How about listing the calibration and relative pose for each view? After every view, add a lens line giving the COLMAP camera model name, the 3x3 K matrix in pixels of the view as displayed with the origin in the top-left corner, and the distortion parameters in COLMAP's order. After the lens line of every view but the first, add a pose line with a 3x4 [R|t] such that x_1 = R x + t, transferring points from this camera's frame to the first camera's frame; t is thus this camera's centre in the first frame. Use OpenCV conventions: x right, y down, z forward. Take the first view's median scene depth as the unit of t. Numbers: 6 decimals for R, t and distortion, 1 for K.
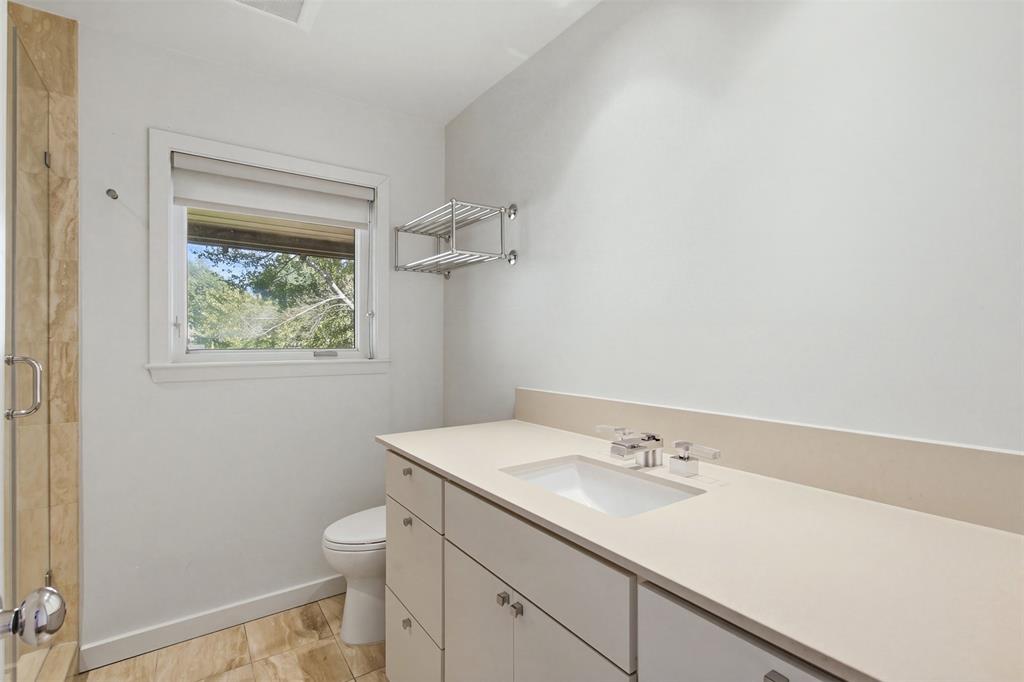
lens RADIAL K [[466.5, 0, 510.2], [0, 466.5, 341.8], [0, 0, 1]] dist [0.000348, -0.000276]
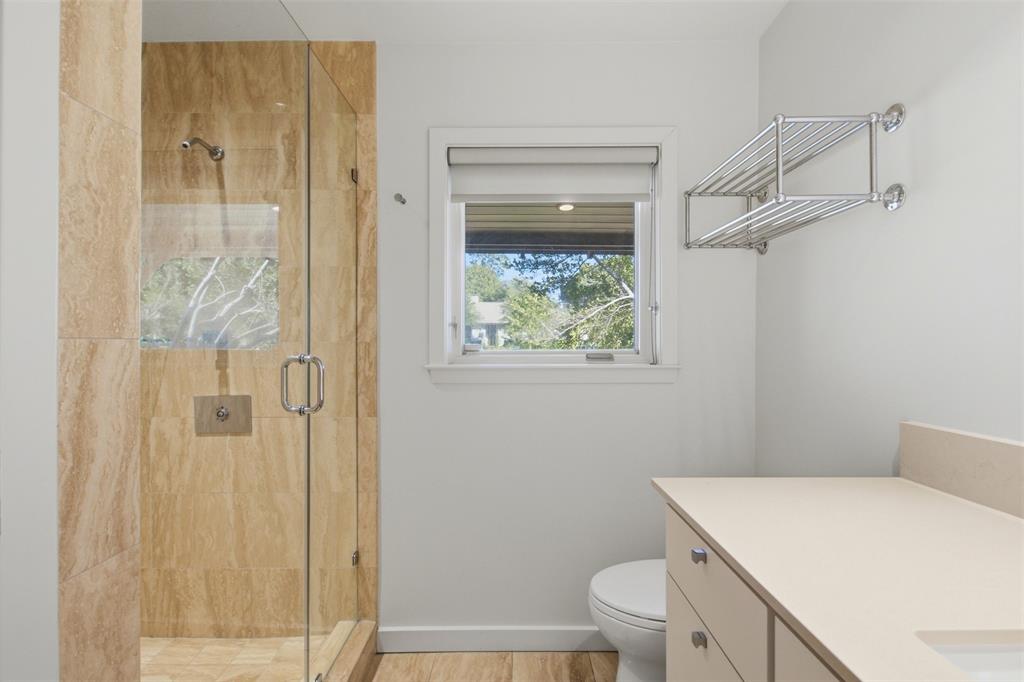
lens RADIAL K [[466.5, 0, 509.8], [0, 466.5, 342.5], [0, 0, 1]] dist [0.000348, -0.000276]
pose [[0.818134, 0.000900, -0.575026, -0.052599], [-0.001448, 0.999999, -0.000496, 0.000643], [0.575025, 0.001238, 0.818135, 0.256042]]
